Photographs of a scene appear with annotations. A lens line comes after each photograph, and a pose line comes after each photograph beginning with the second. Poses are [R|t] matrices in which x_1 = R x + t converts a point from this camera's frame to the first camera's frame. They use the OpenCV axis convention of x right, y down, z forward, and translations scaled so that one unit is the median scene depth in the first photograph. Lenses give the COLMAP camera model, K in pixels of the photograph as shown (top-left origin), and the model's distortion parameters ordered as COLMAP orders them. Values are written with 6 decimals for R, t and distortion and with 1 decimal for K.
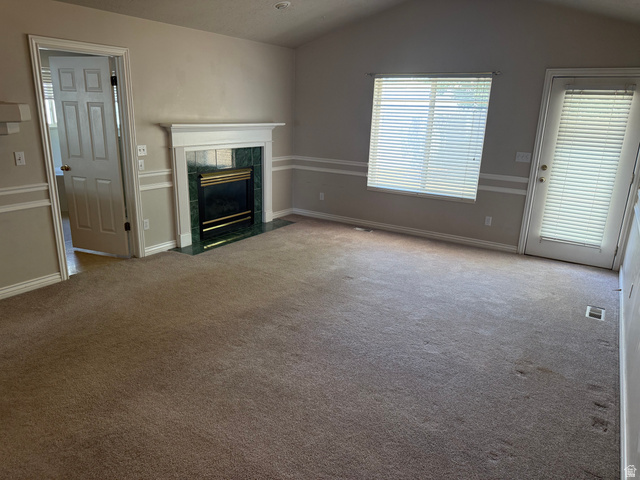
lens RADIAL K [[442.2, 0, 320.0], [0, 442.2, 240.0], [0, 0, 1]] dist [0.107806, -0.219374]
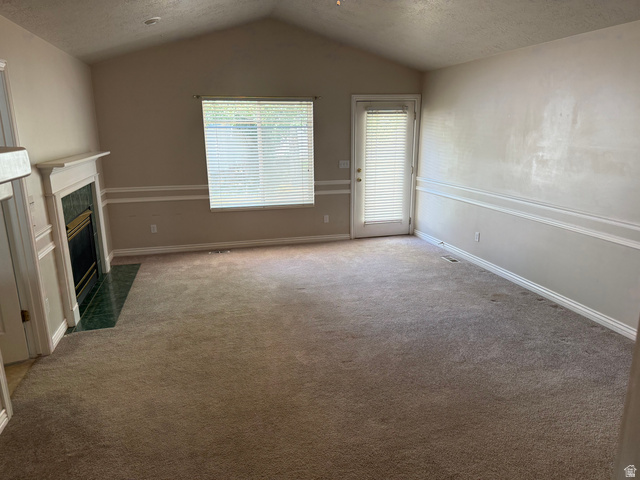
lens RADIAL K [[442.2, 0, 320.0], [0, 442.2, 240.0], [0, 0, 1]] dist [0.107806, -0.219374]
pose [[0.681775, -0.212861, 0.699909, -0.522765], [0.235515, 0.969662, 0.065488, -0.073908], [-0.692615, 0.120191, 0.711224, 0.171646]]
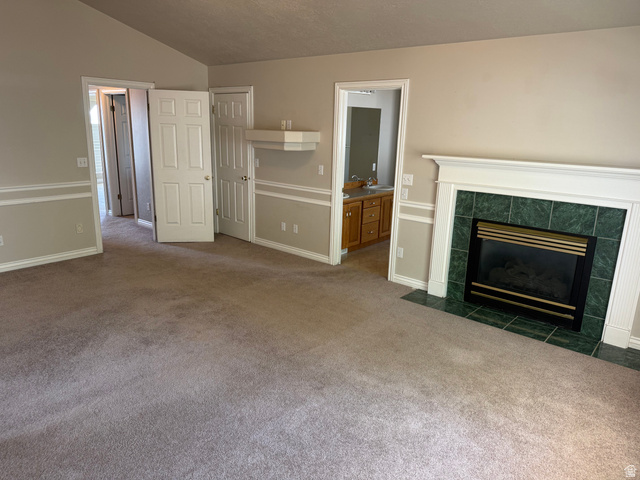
lens RADIAL K [[442.2, 0, 320.0], [0, 442.2, 240.0], [0, 0, 1]] dist [0.107806, -0.219374]
pose [[-0.147206, 0.203308, -0.967986, 0.549090], [-0.310191, 0.919788, 0.240357, -0.224924], [0.939208, 0.335642, -0.072334, 0.825755]]
